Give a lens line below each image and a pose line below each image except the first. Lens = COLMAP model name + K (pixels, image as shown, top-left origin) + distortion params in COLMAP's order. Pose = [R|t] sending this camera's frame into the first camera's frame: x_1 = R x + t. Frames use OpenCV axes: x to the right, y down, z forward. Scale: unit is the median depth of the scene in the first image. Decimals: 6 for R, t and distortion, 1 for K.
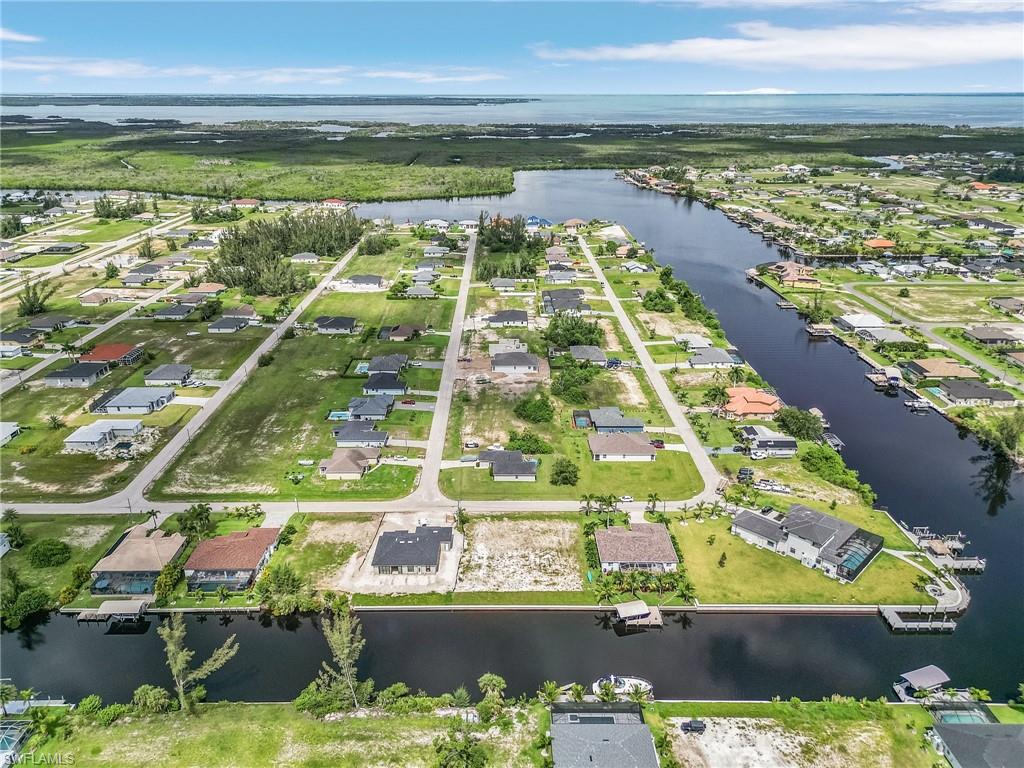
lens RADIAL K [[725.7, 0, 509.4], [0, 725.7, 377.1], [0, 0, 1]] dist [0.076052, -0.070912]
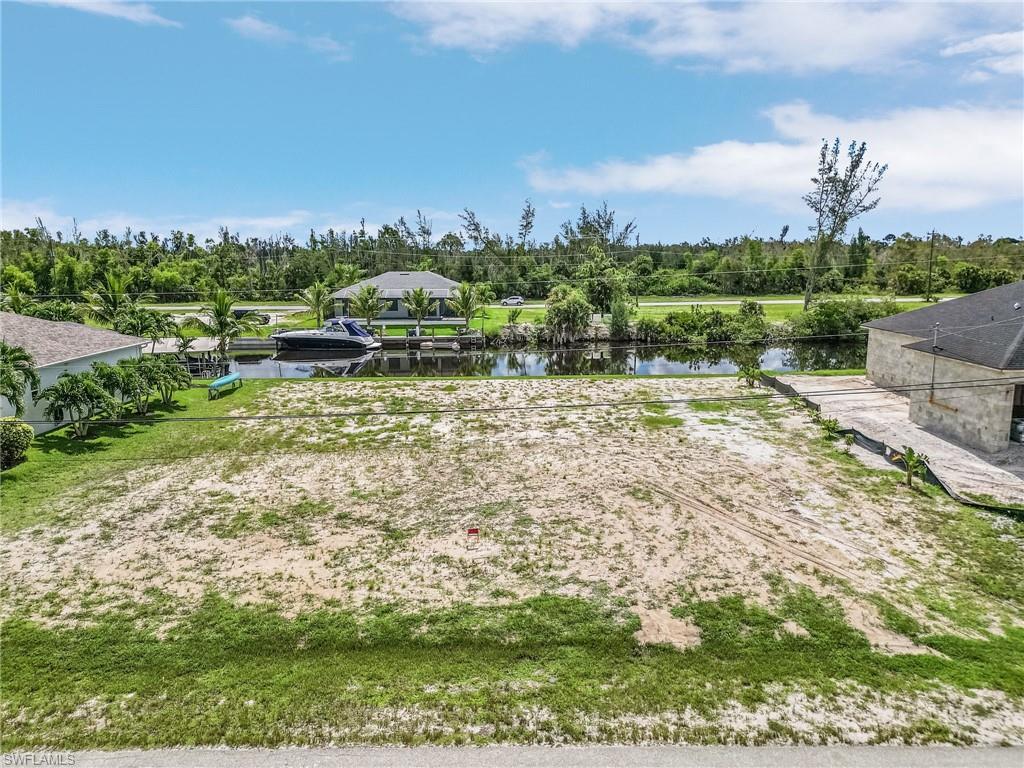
lens RADIAL K [[720.1, 0, 512.0], [0, 720.1, 384.0], [0, 0, 1]] dist [0.070738, -0.065988]
pose [[-0.999977, 0.003806, 0.005652, 0.009039], [0.006190, 0.854118, 0.520042, 0.101556], [-0.002848, 0.520065, -0.854122, 0.830550]]
